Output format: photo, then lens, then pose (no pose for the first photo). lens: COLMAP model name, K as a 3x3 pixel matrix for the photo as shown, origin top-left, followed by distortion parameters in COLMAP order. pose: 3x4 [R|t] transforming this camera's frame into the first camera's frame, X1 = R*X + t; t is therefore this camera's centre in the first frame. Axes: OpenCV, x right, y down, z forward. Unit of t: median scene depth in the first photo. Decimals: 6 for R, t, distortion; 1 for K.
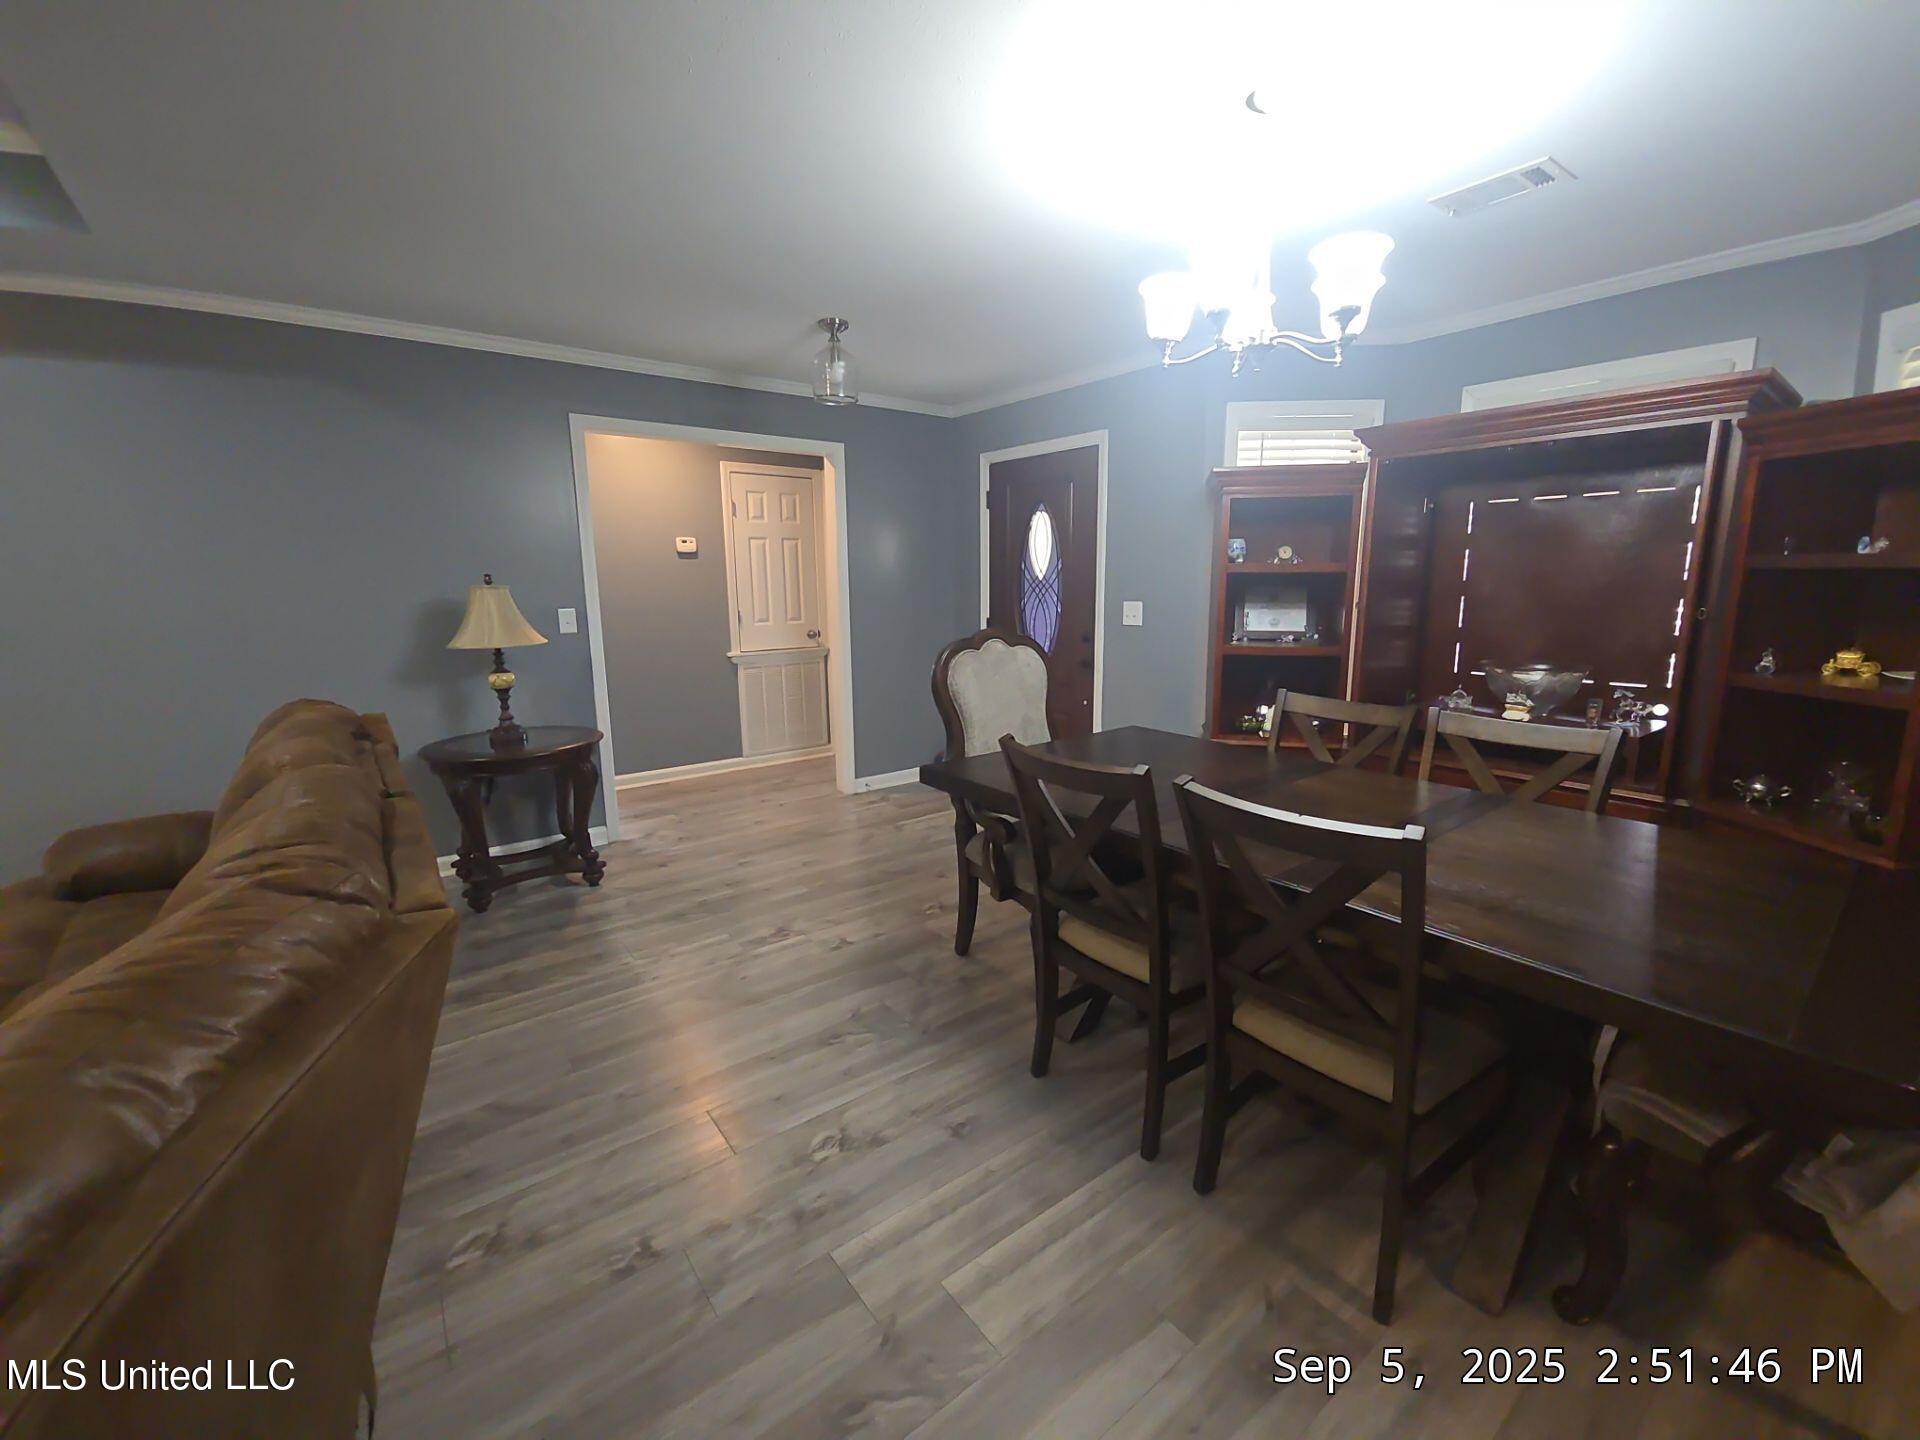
lens RADIAL K [[799.1, 0, 960.8], [0, 799.1, 711.9], [0, 0, 1]] dist [0.004755, -0.003168]
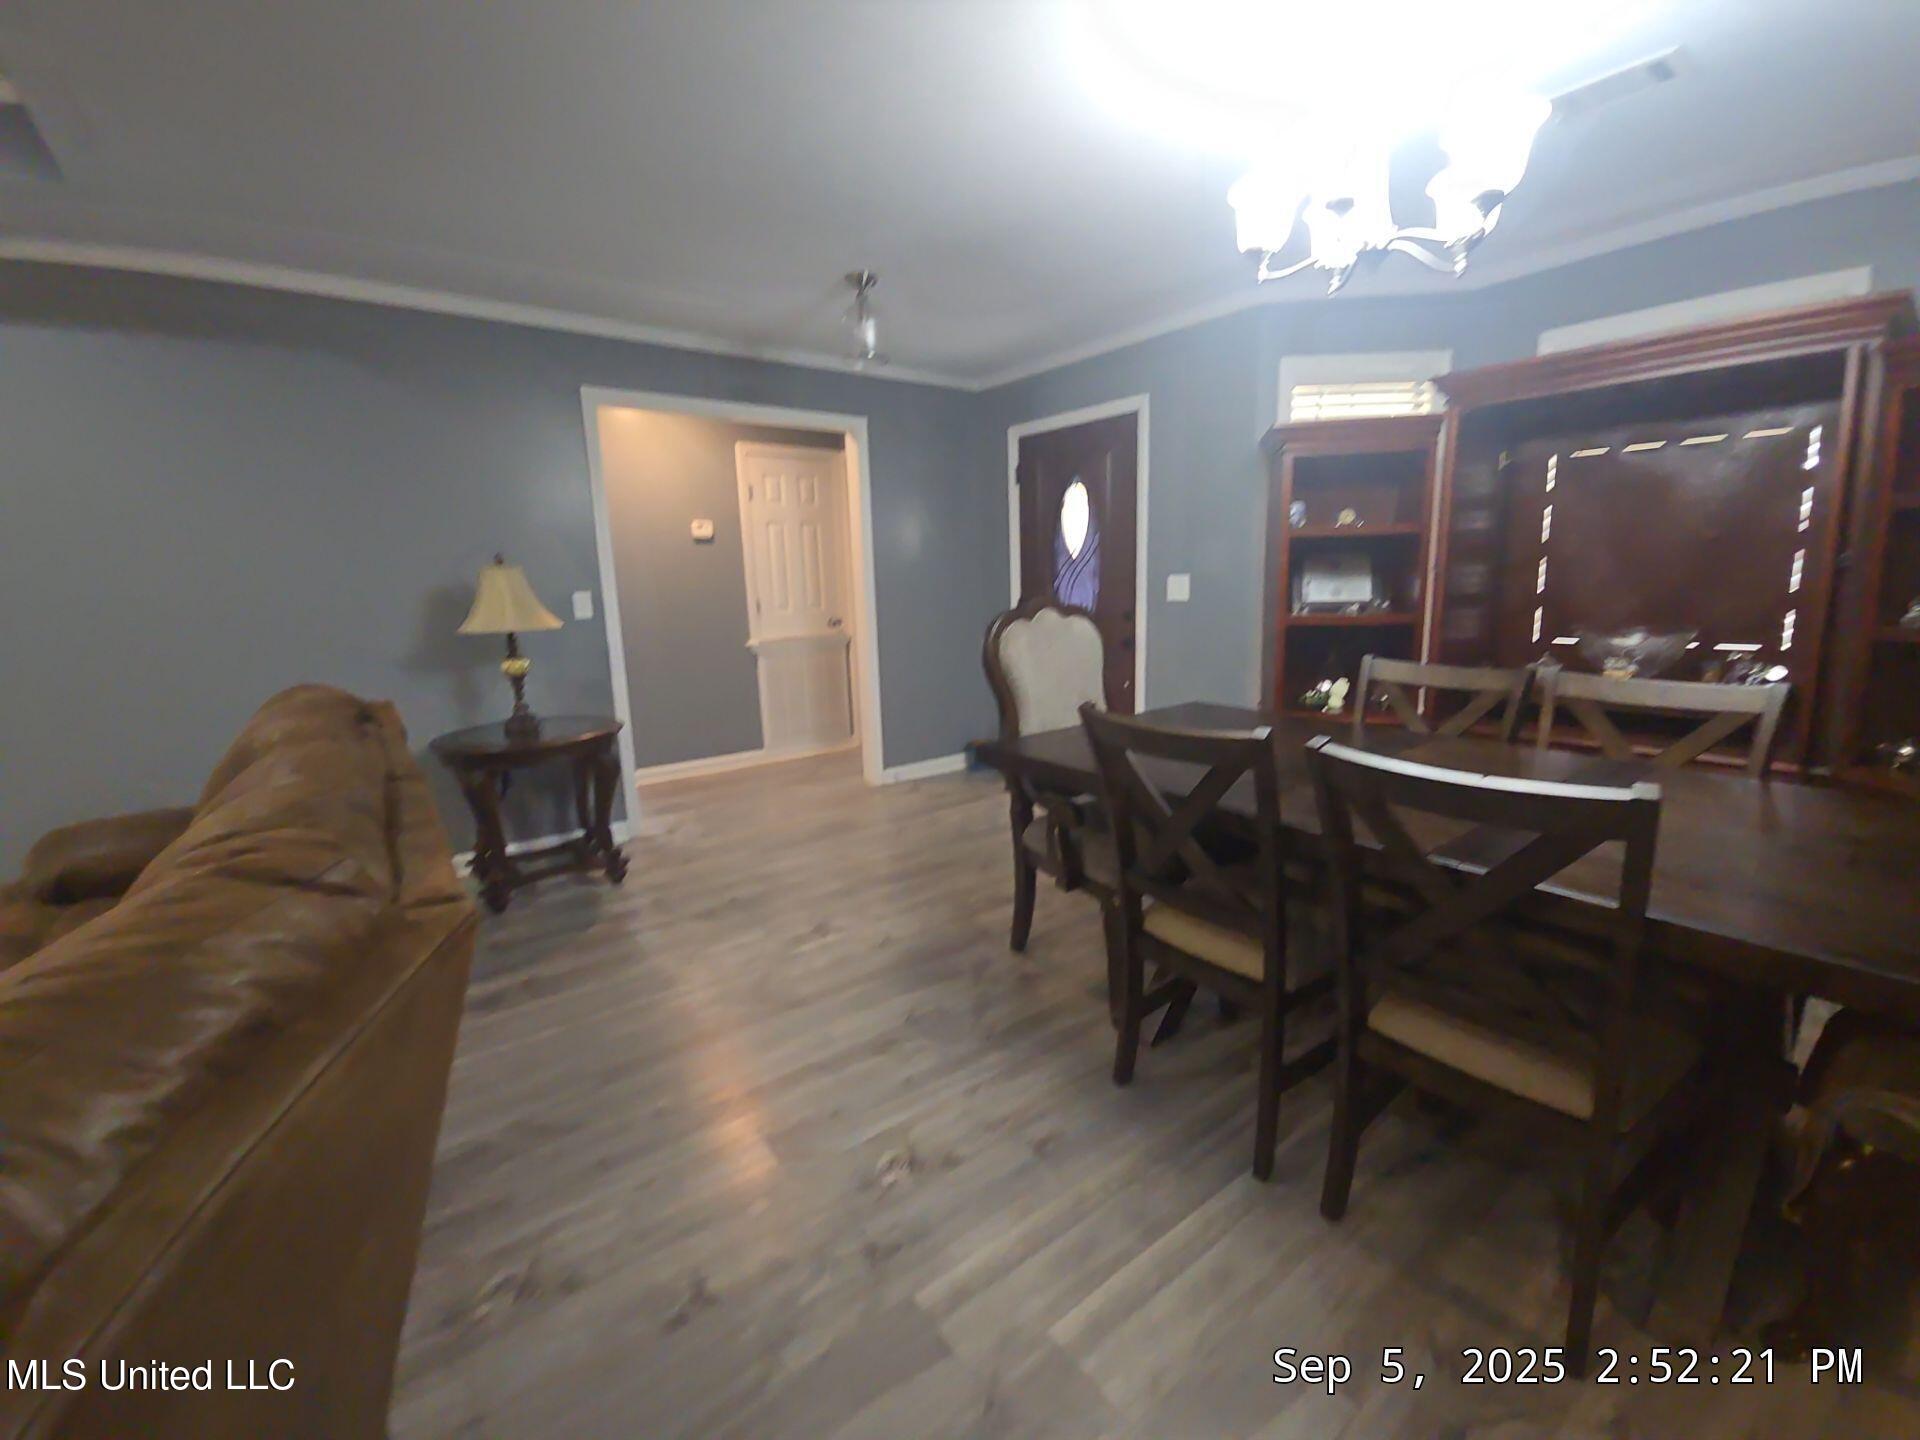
lens RADIAL K [[799.1, 0, 961.1], [0, 799.1, 714.2], [0, 0, 1]] dist [0.004755, -0.003168]
pose [[0.999809, -0.016989, -0.009669, -0.054173], [0.017045, 0.999838, 0.005816, 0.025224], [0.009568, -0.005980, 0.999936, 0.082684]]
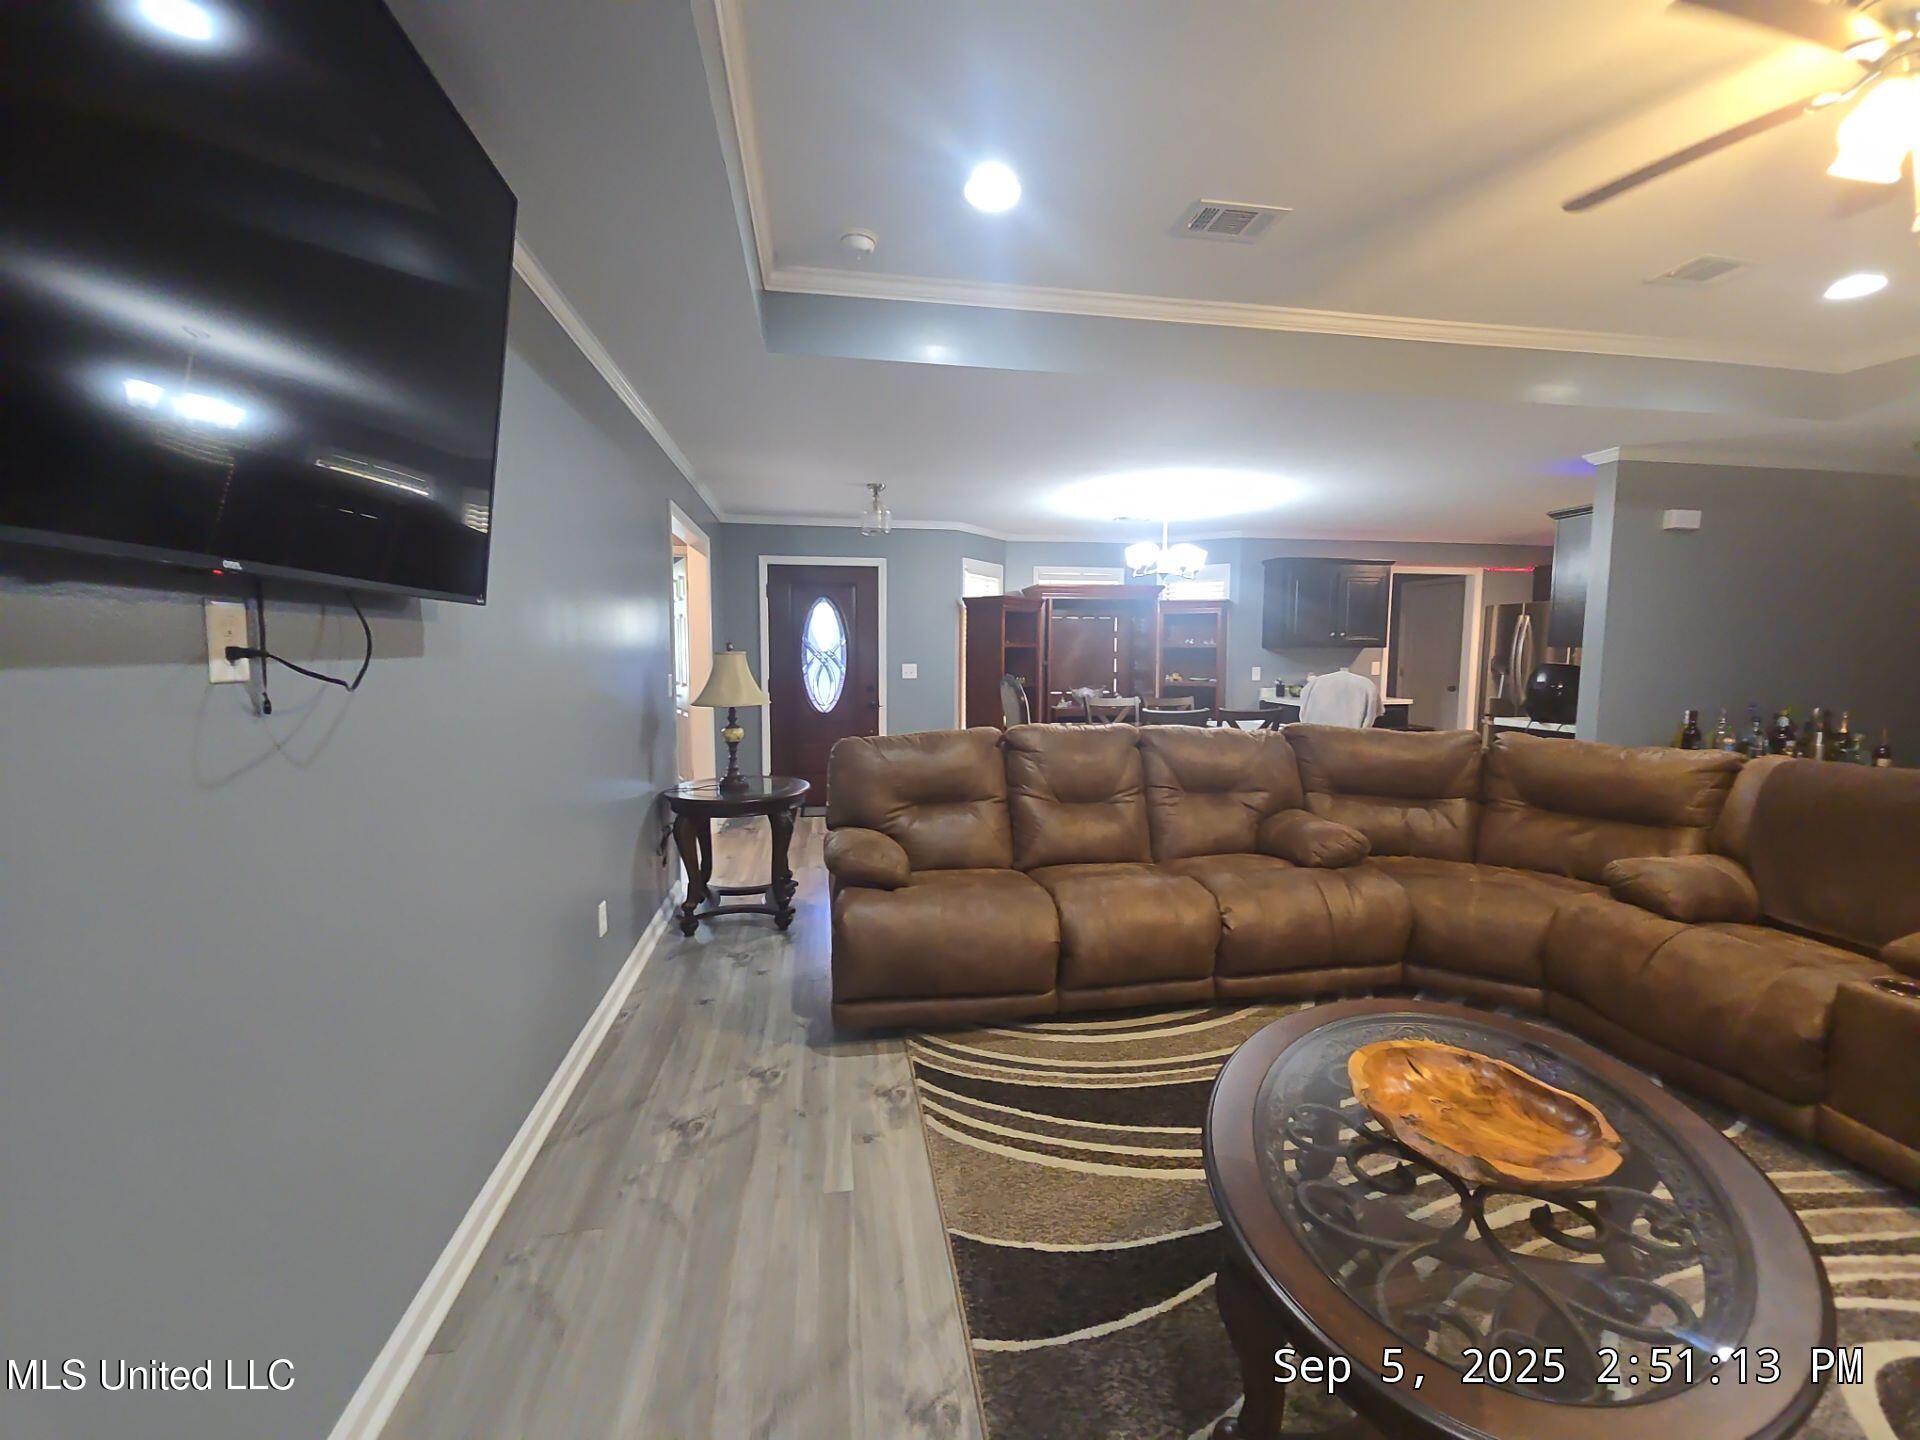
lens RADIAL K [[799.1, 0, 957.2], [0, 799.1, 722.3], [0, 0, 1]] dist [0.004755, -0.003168]
pose [[0.460823, -0.071910, 0.884574, -1.883852], [0.142986, 0.989707, 0.005967, -0.024973], [-0.875898, 0.123732, 0.466362, 0.260891]]
